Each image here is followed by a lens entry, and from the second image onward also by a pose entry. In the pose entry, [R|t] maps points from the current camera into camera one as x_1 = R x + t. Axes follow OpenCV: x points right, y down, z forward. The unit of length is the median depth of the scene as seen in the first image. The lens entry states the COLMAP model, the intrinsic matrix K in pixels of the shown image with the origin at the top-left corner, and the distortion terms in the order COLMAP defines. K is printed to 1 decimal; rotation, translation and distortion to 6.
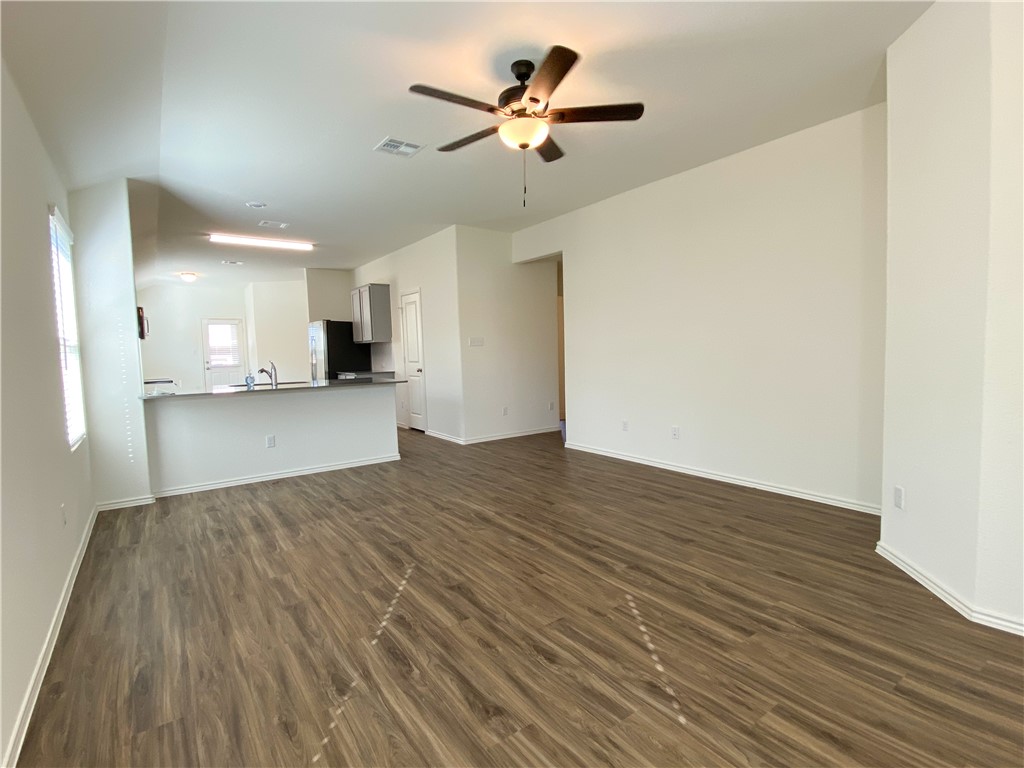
lens RADIAL K [[501.0, 0, 511.1], [0, 501.0, 367.5], [0, 0, 1]] dist [0.084505, -0.080300]
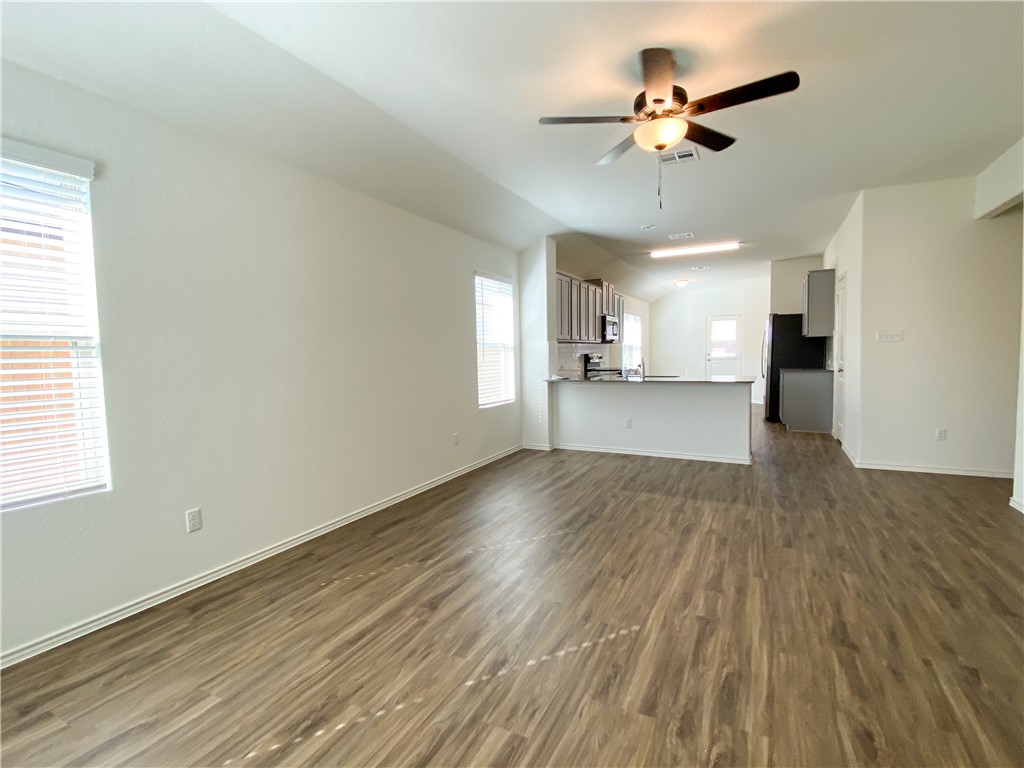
lens RADIAL K [[498.8, 0, 512.0], [0, 498.8, 384.0], [0, 0, 1]] dist [0.018724, -0.020136]
pose [[0.458844, 0.077300, -0.885148, 0.602522], [-0.026985, 0.996961, 0.073075, -0.038875], [0.888107, -0.009644, 0.459536, 0.250929]]
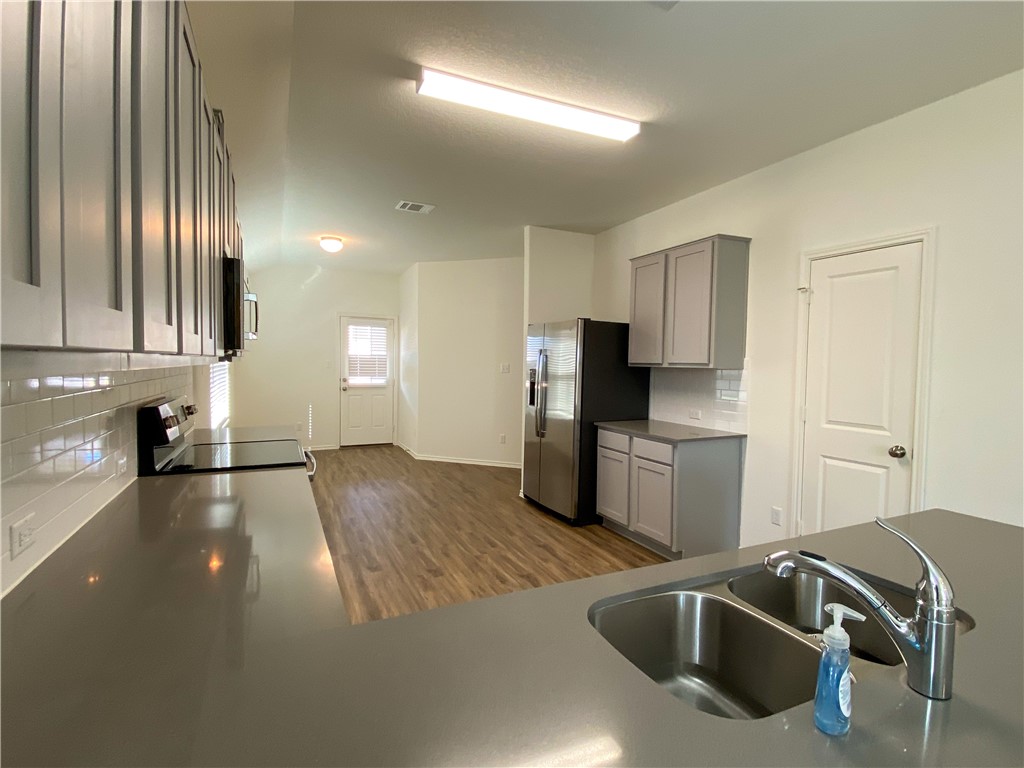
lens RADIAL K [[501.0, 0, 511.1], [0, 501.0, 367.5], [0, 0, 1]] dist [0.084505, -0.080300]
pose [[0.982911, 0.049698, -0.177244, -0.748218], [-0.055139, 0.998143, -0.025903, -0.063561], [0.175627, 0.035233, 0.983826, 1.092134]]
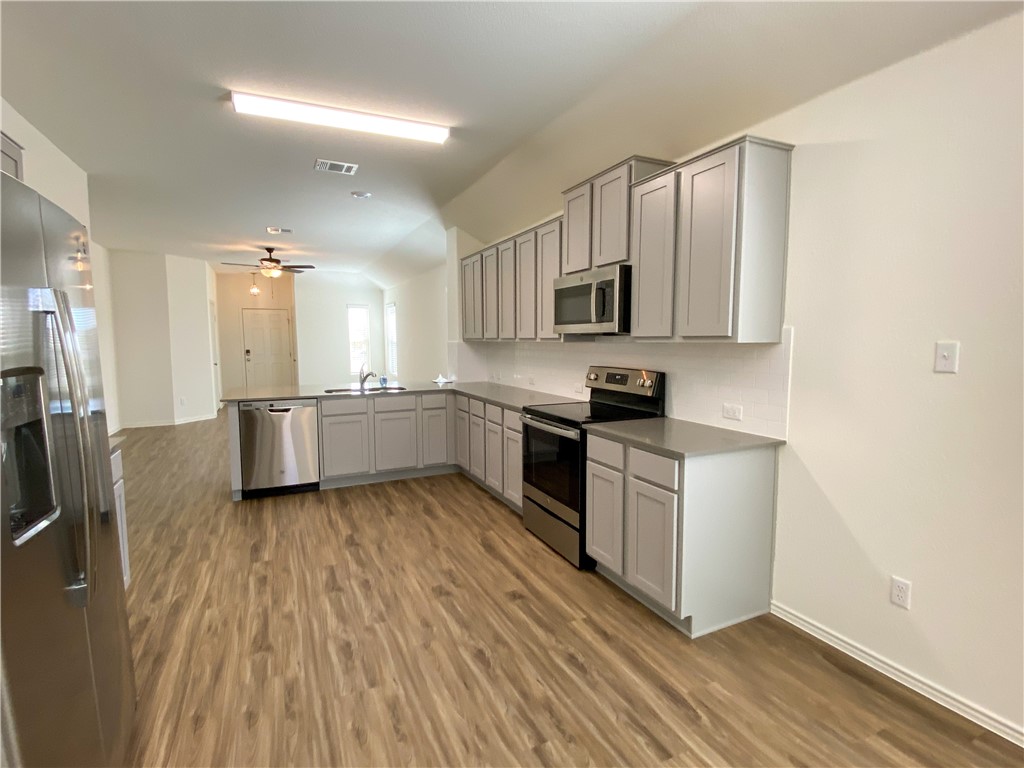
lens RADIAL K [[464.7, 0, 512.0], [0, 464.7, 384.0], [0, 0, 1]] dist [-0.003521, -0.030045]
pose [[-0.986519, 0.016442, 0.162820, -1.225305], [0.037390, 0.991269, 0.126445, -0.104485], [-0.159319, 0.130828, -0.978520, 2.530964]]
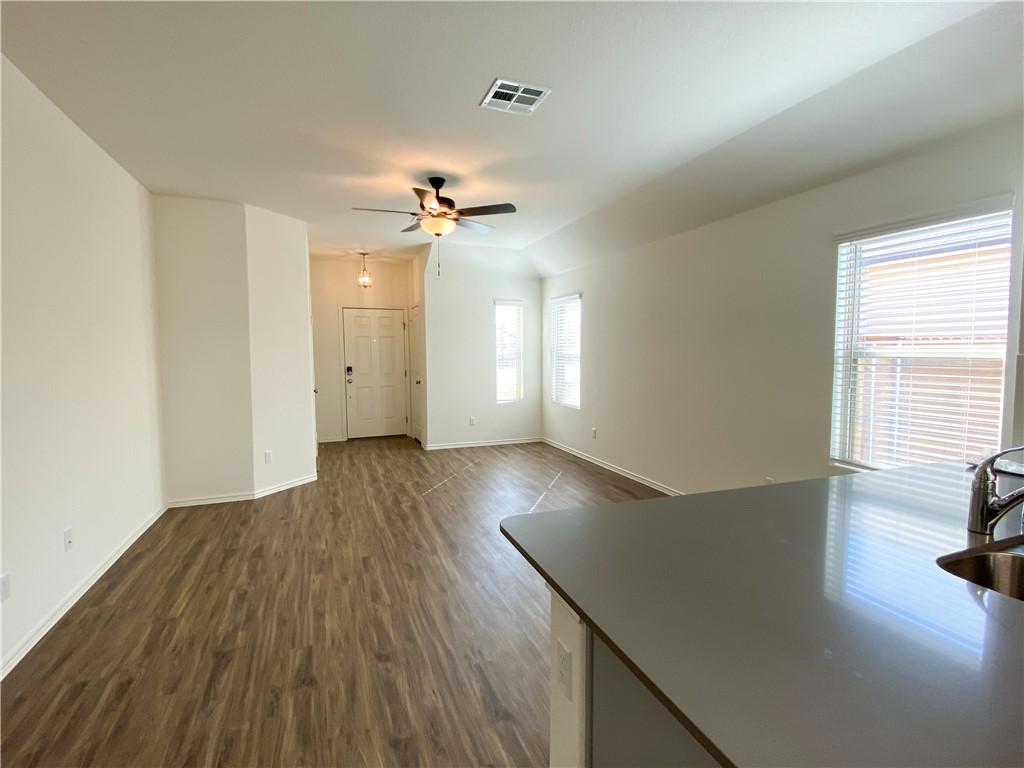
lens RADIAL K [[473.7, 0, 512.0], [0, 473.7, 384.0], [0, 0, 1]] dist [-0.050849, -0.000501]
pose [[-0.967100, 0.013019, 0.254065, -0.393416], [0.037876, 0.994928, 0.093191, -0.100334], [-0.251563, 0.099748, -0.962687, 1.778042]]
